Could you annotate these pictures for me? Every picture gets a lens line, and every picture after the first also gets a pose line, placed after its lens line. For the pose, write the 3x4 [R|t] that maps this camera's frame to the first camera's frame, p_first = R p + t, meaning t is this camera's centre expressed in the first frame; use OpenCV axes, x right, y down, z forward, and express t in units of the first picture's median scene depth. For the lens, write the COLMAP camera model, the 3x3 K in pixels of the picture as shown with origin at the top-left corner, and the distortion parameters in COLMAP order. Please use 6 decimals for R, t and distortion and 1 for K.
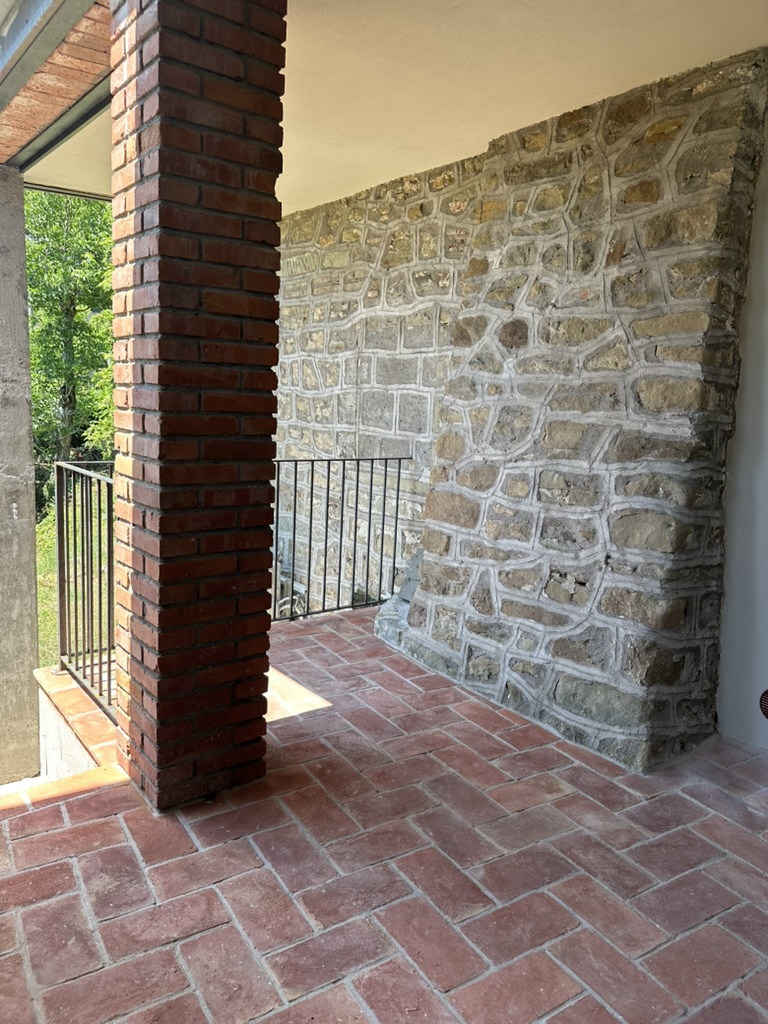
lens RADIAL K [[719.8, 0, 384.0], [0, 719.8, 512.0], [0, 0, 1]] dist [0.079966, -0.121586]
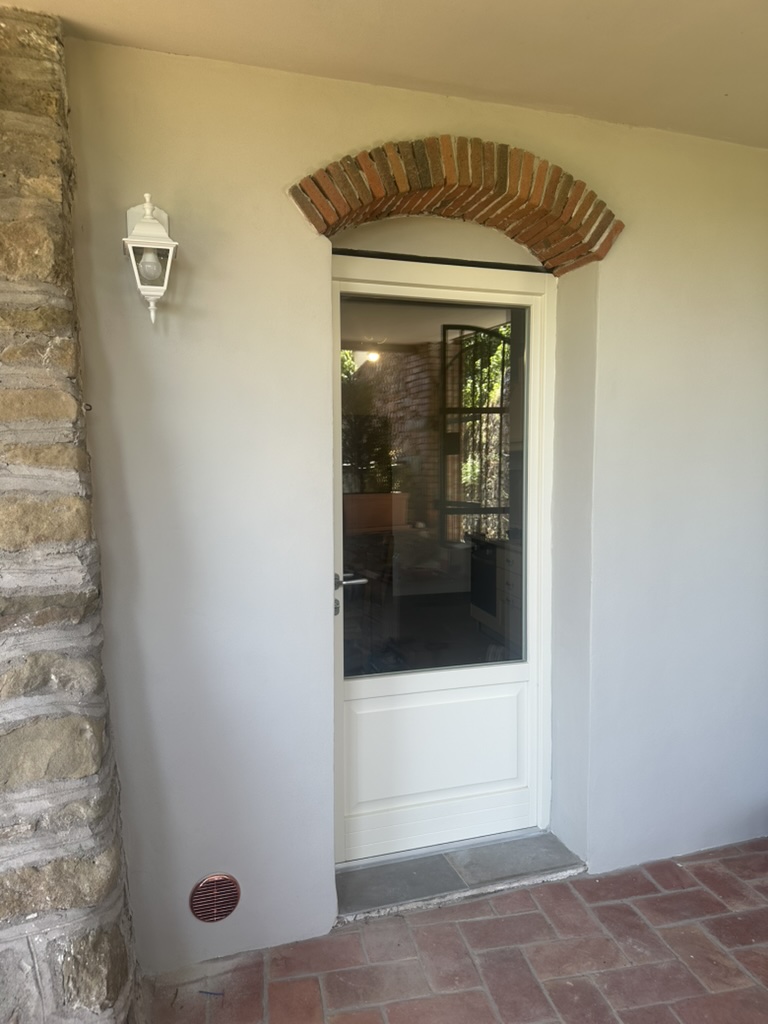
lens RADIAL K [[720.2, 0, 384.0], [0, 720.2, 512.0], [0, 0, 1]] dist [-0.000800, -0.004185]
pose [[0.342920, -0.110512, 0.932841, -0.064471], [0.170643, 0.983862, 0.053827, -0.146645], [-0.923735, 0.140725, 0.356244, 0.499028]]
